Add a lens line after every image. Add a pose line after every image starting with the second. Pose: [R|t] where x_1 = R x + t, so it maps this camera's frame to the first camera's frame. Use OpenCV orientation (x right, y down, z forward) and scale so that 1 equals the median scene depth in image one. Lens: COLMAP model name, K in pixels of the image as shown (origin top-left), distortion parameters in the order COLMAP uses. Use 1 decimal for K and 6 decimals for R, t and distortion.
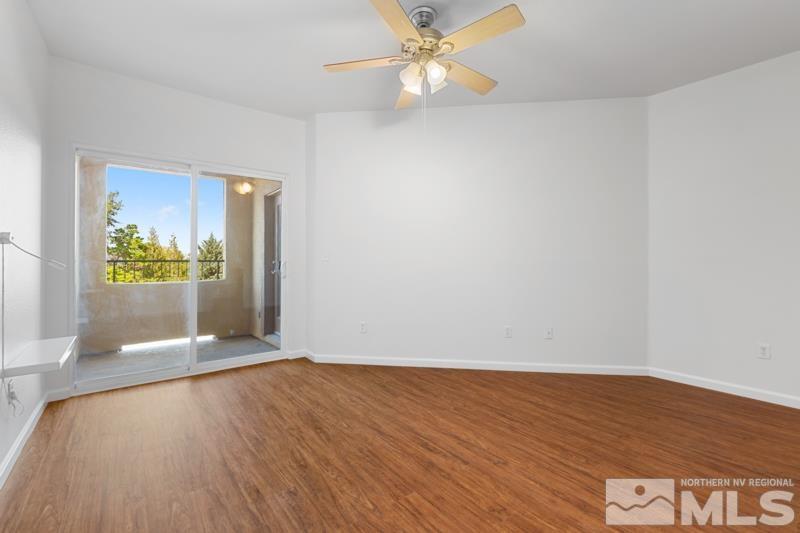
lens RADIAL K [[348.6, 0, 403.0], [0, 348.6, 266.4], [0, 0, 1]] dist [0.002820, 0.000756]
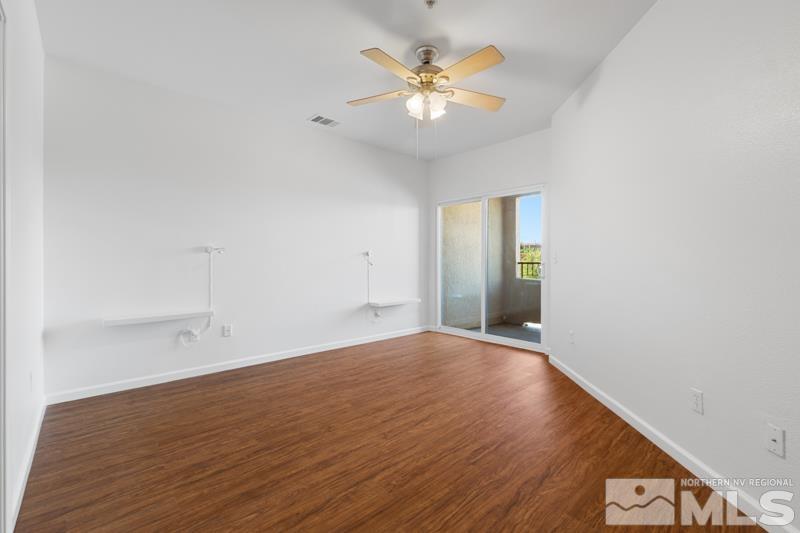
lens RADIAL K [[348.6, 0, 403.0], [0, 348.6, 266.4], [0, 0, 1]] dist [0.002820, 0.000756]
pose [[0.082639, 0.011008, -0.996519, 1.288324], [-0.026642, 0.999606, 0.008832, -0.005975], [0.996223, 0.025820, 0.082900, 0.858227]]
